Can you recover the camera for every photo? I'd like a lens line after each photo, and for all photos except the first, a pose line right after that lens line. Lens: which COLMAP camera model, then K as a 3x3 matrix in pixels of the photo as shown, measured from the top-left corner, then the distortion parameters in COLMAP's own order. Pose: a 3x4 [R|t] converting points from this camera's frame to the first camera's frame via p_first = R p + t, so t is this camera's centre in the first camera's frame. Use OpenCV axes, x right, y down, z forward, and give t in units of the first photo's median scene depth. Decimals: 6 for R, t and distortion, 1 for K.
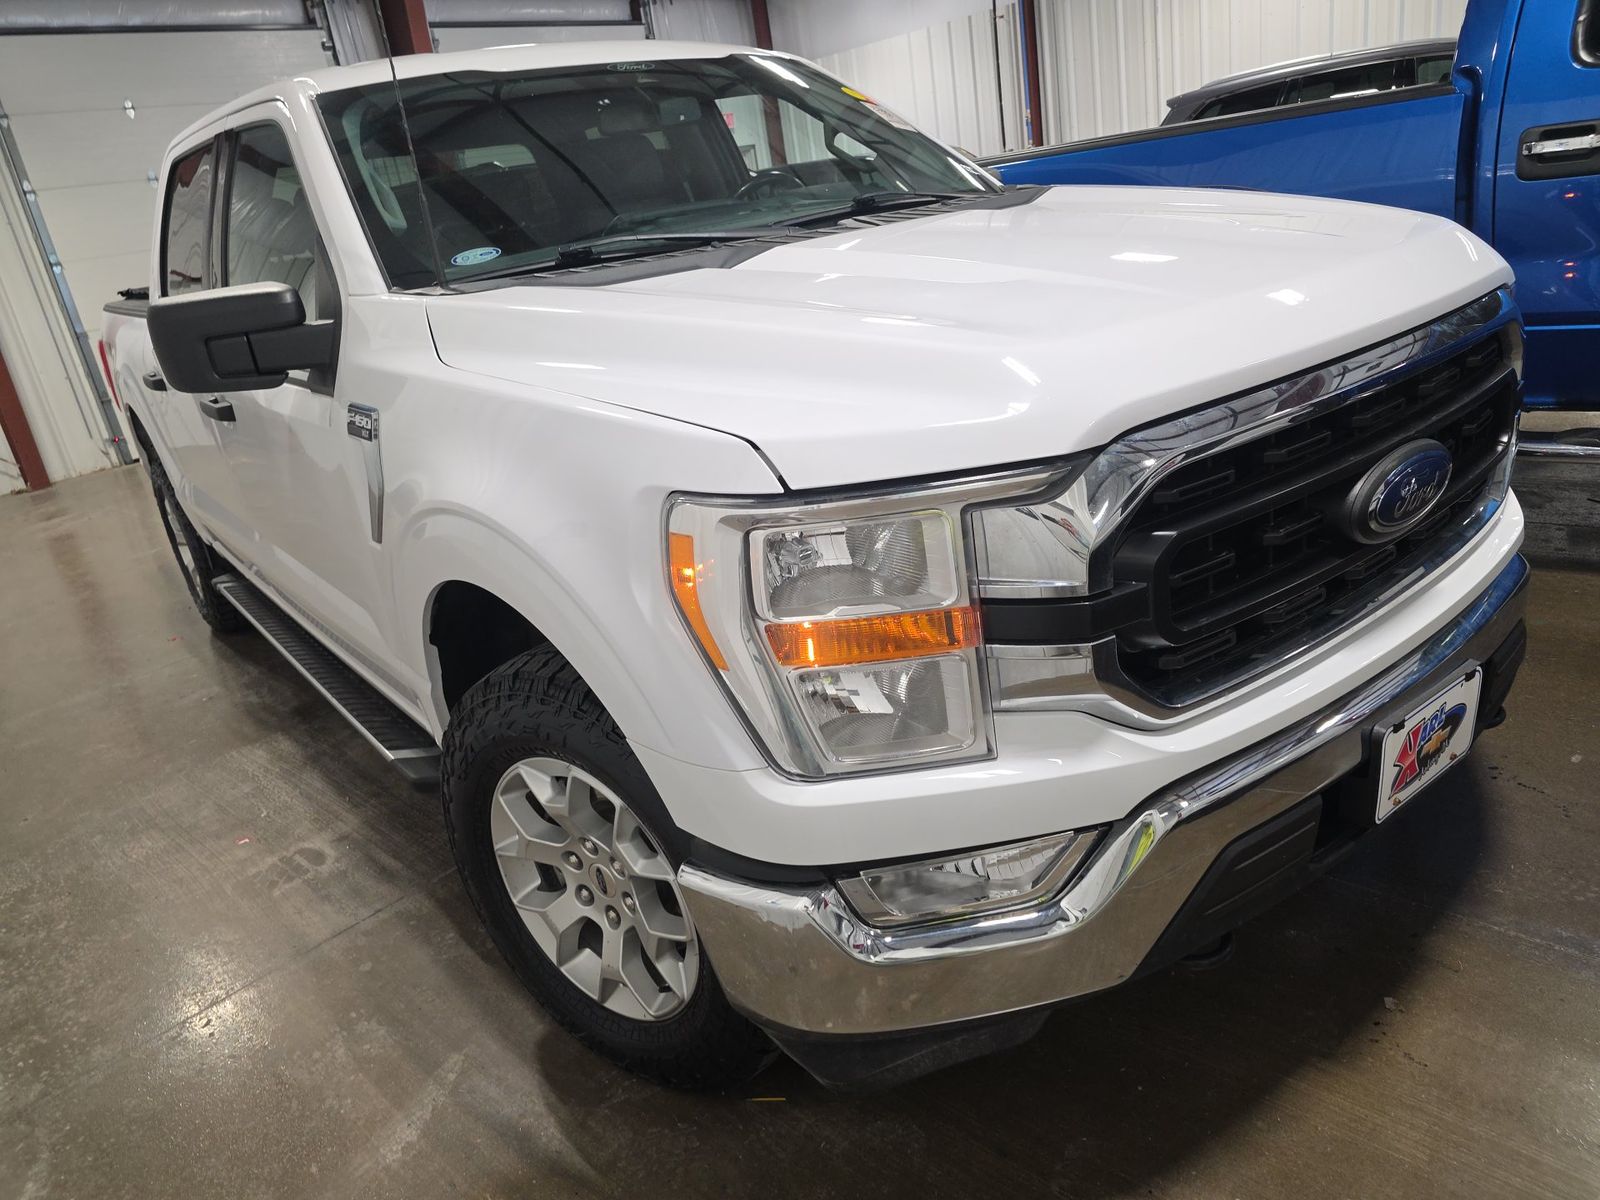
lens RADIAL K [[1172.4, 0, 800.0], [0, 1172.4, 600.0], [0, 0, 1]] dist [0.033629, -0.028534]
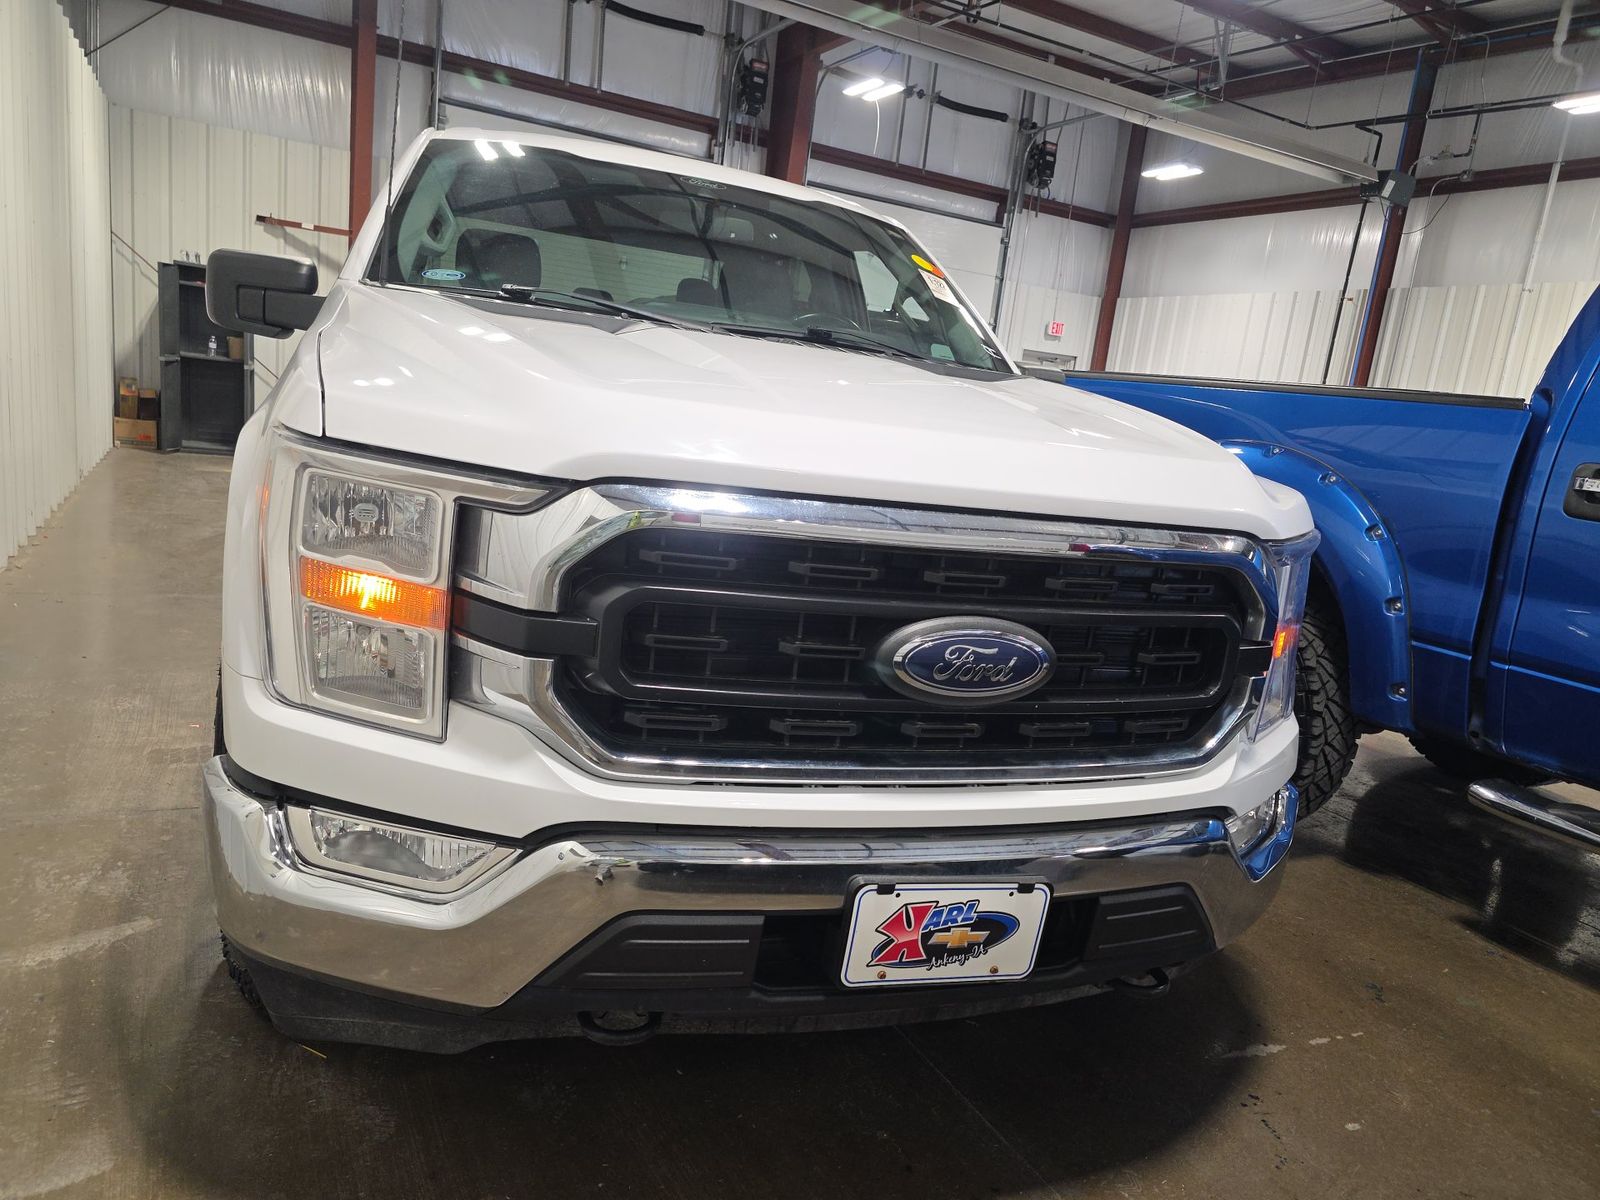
lens RADIAL K [[1172.4, 0, 800.0], [0, 1172.4, 600.0], [0, 0, 1]] dist [0.033629, -0.028534]
pose [[0.910821, 0.310301, -0.272246, 0.581091], [-0.348420, 0.931563, -0.103889, 0.009982], [0.221377, 0.189481, 0.956603, 0.020999]]
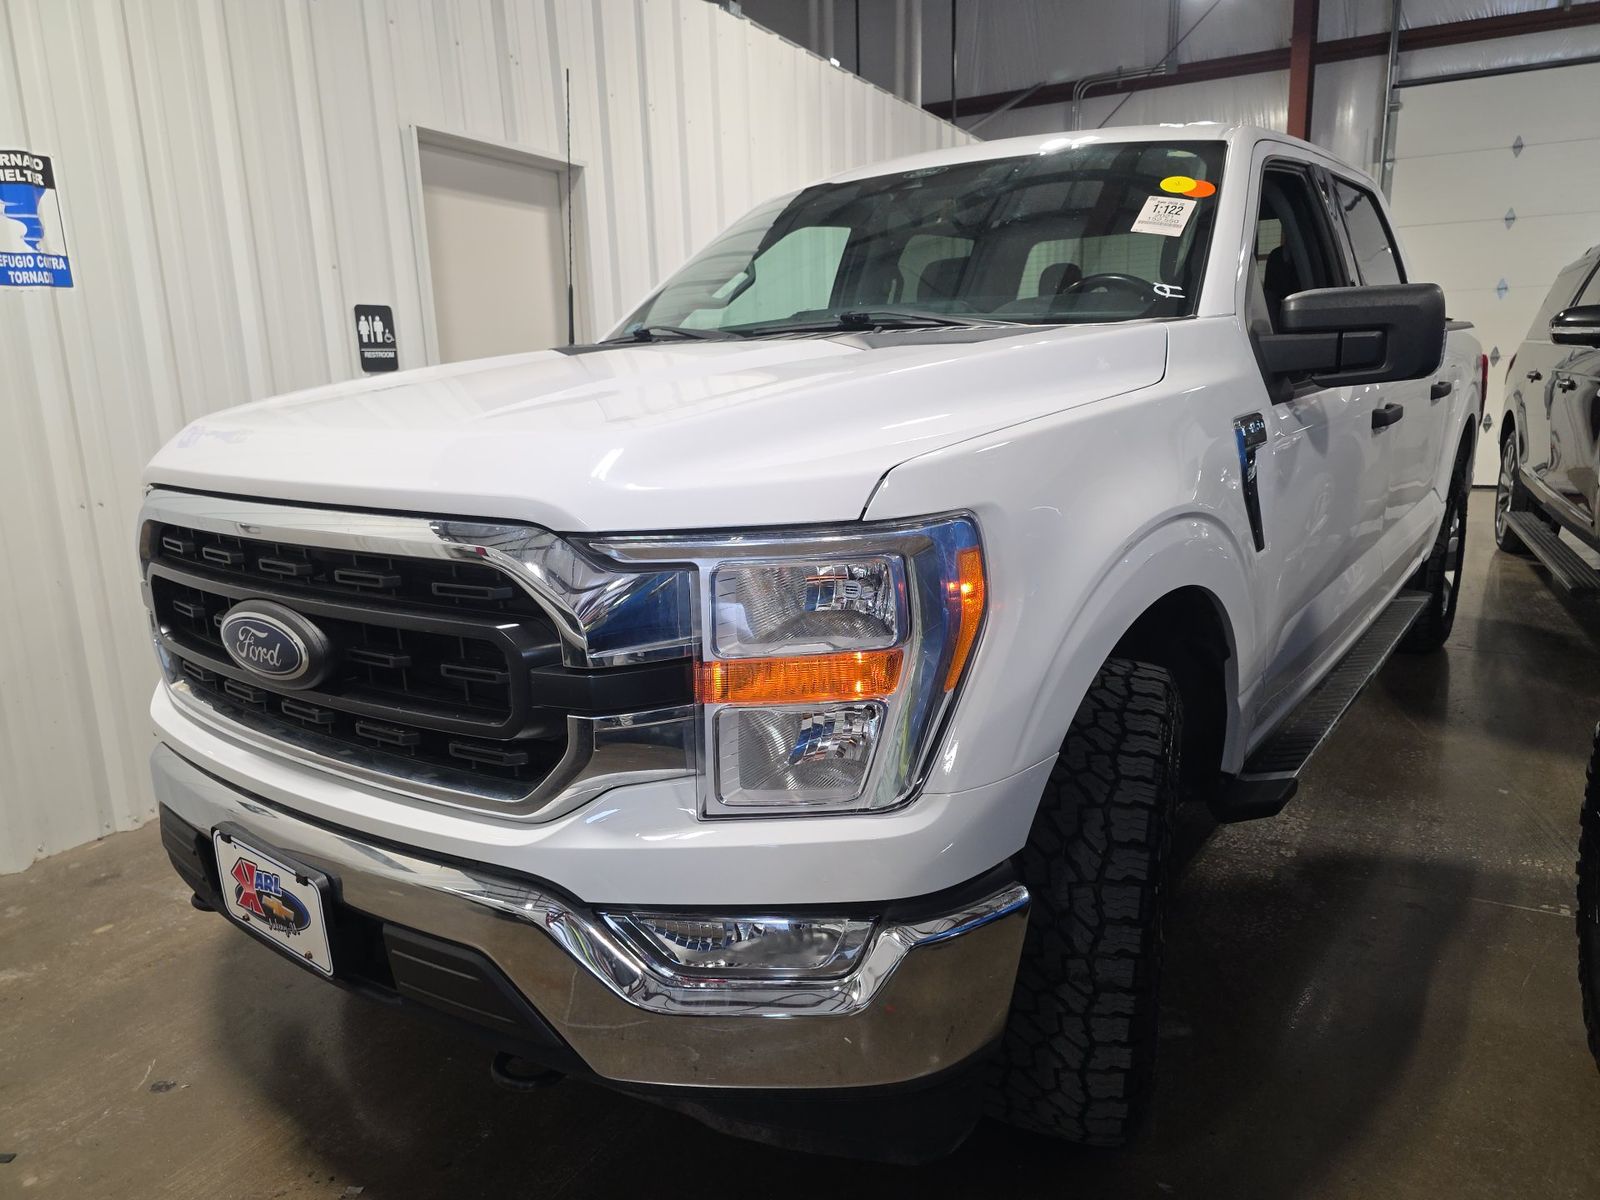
lens RADIAL K [[1140.2, 0, 800.0], [0, 1140.2, 600.0], [0, 0, 1]] dist [0.032089, 0.001214]
pose [[0.216197, 0.338030, -0.915966, 1.402371], [-0.334434, 0.907040, 0.255799, -0.499696], [0.917286, 0.251027, 0.309148, 1.021592]]
